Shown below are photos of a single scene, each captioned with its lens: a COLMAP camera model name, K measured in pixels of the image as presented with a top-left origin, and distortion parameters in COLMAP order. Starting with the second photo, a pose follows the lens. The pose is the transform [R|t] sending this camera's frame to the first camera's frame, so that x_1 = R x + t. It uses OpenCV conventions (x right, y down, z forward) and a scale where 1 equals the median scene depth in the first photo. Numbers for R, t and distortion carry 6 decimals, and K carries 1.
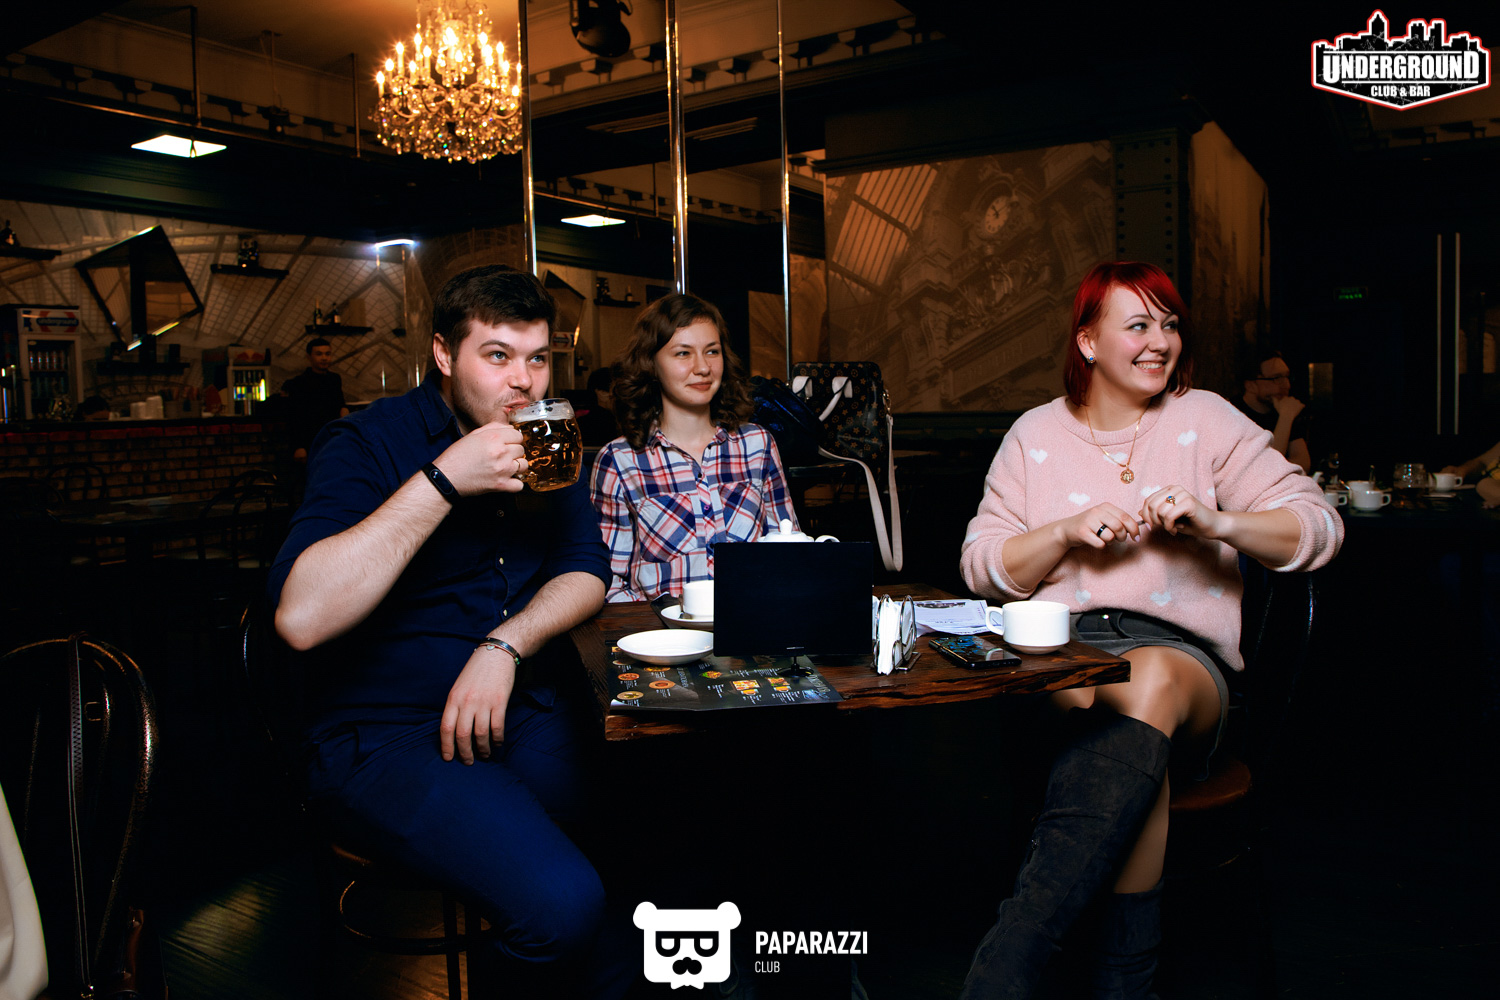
lens RADIAL K [[1163.4, 0, 748.9], [0, 1163.4, 498.0], [0, 0, 1]] dist [-0.086237, 0.029190]
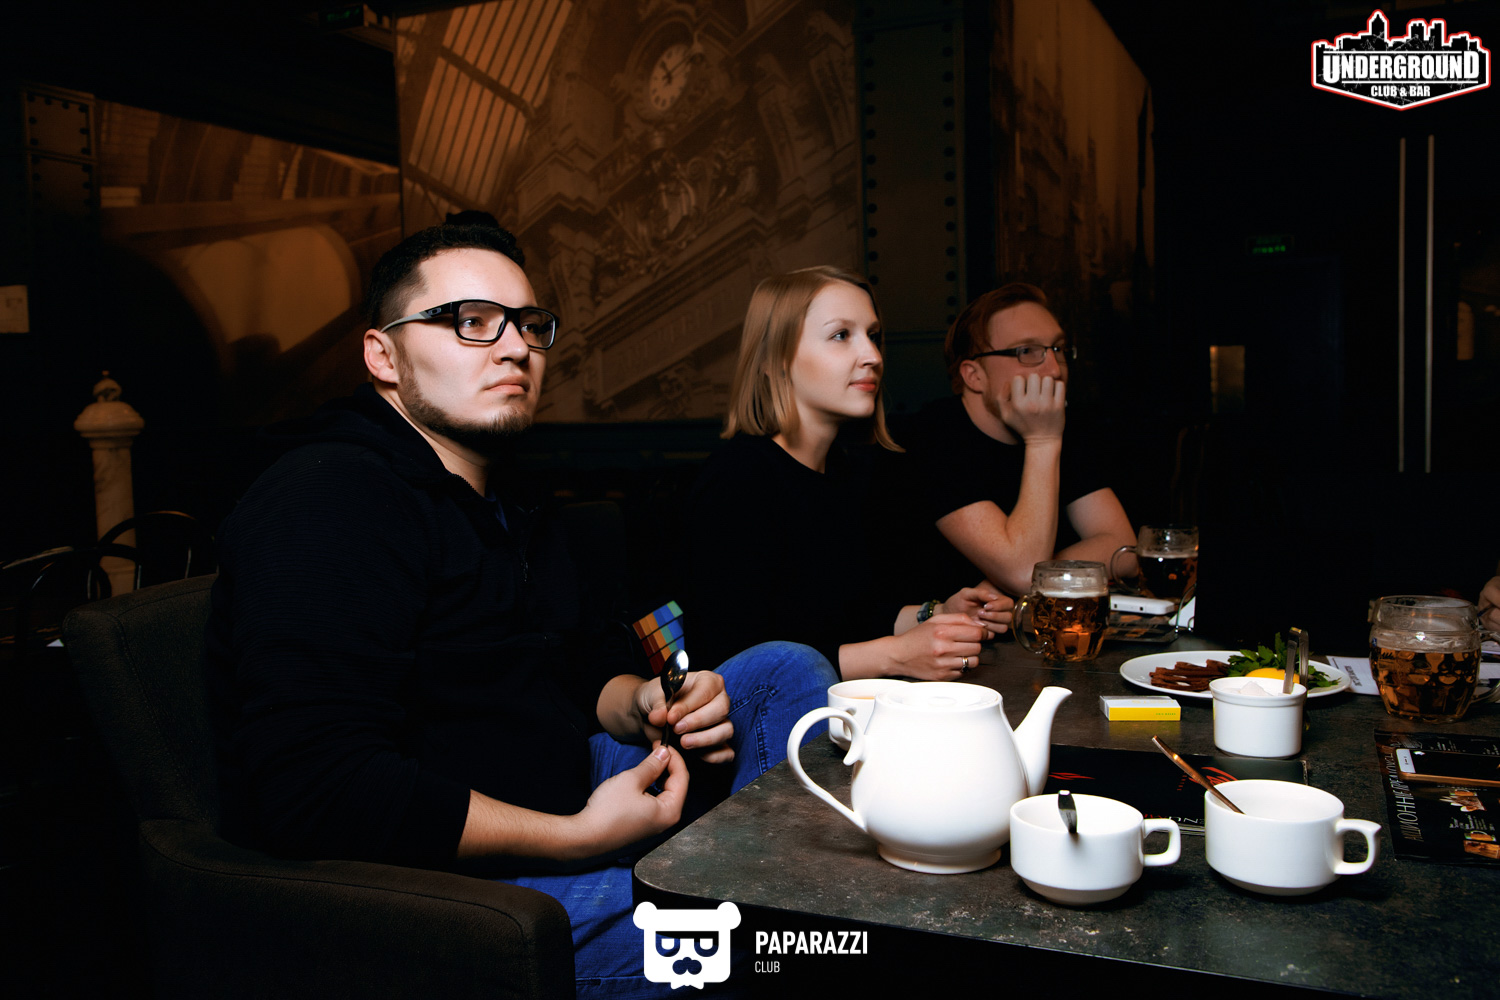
lens RADIAL K [[1443.4, 0, 756.9], [0, 1443.4, 494.5], [0, 0, 1]] dist [-0.009867, 0.000000]
pose [[0.990029, -0.006937, 0.140696, 0.142750], [0.009715, 0.999771, -0.019066, -0.022397], [-0.140531, 0.020243, 0.989869, 0.263934]]
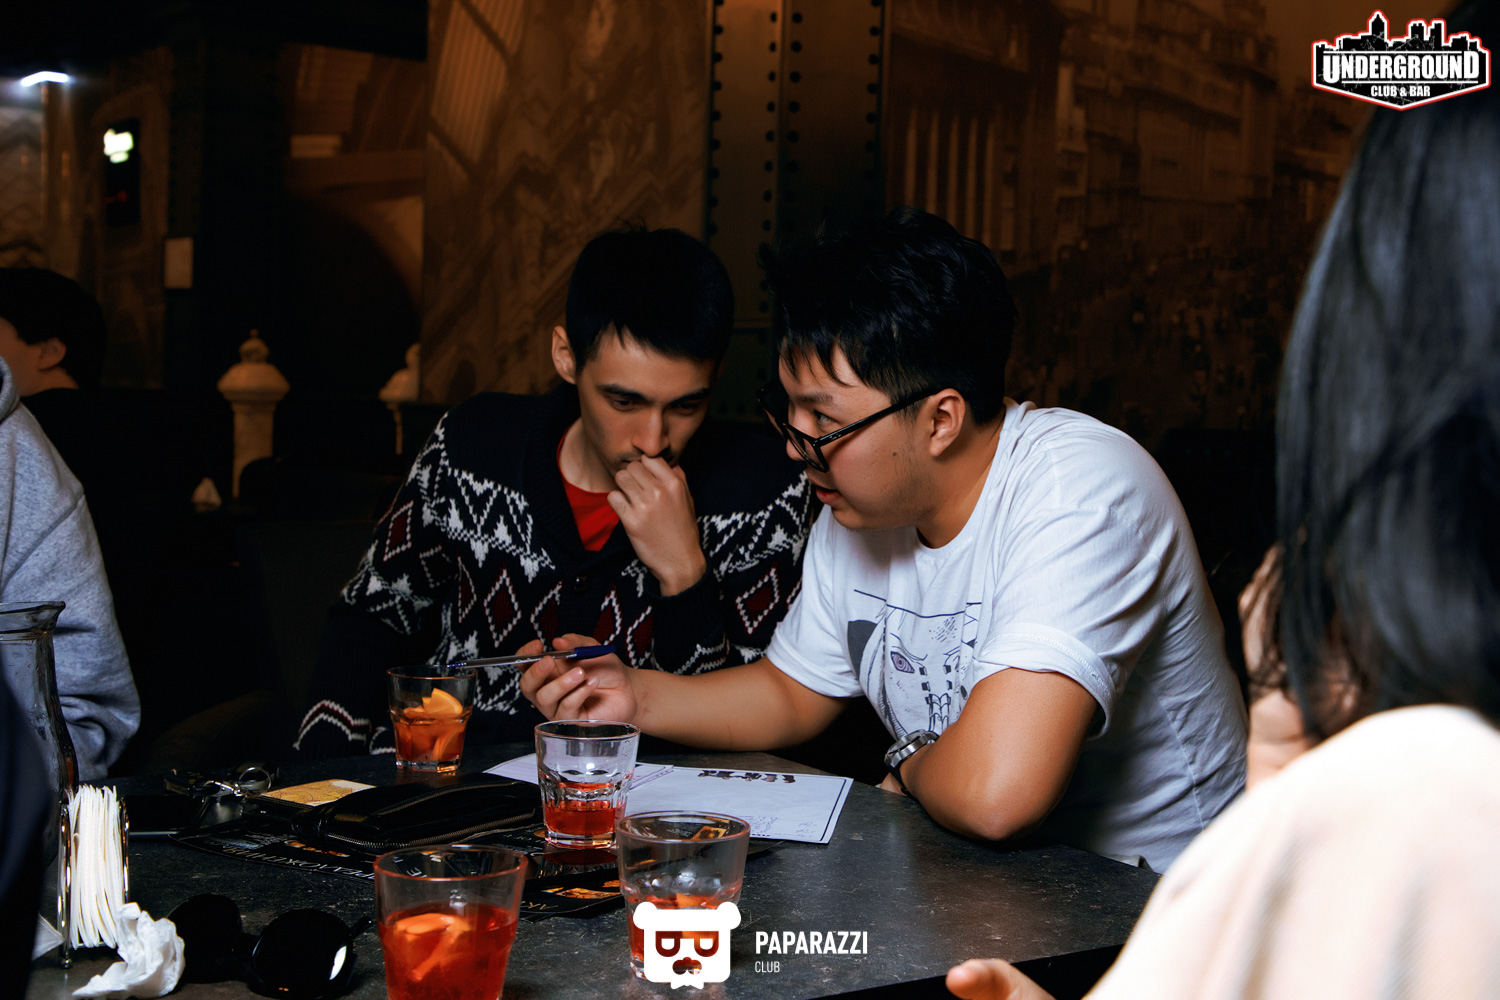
lens RADIAL K [[1957.7, 0, 762.8], [0, 1957.7, 494.3], [0, 0, 1]] dist [0.057782, 0.000000]
pose [[0.945225, 0.071089, -0.318585, 0.518709], [-0.079590, 0.996733, -0.013729, -0.031217], [0.316568, 0.038333, 0.947795, 0.202356]]
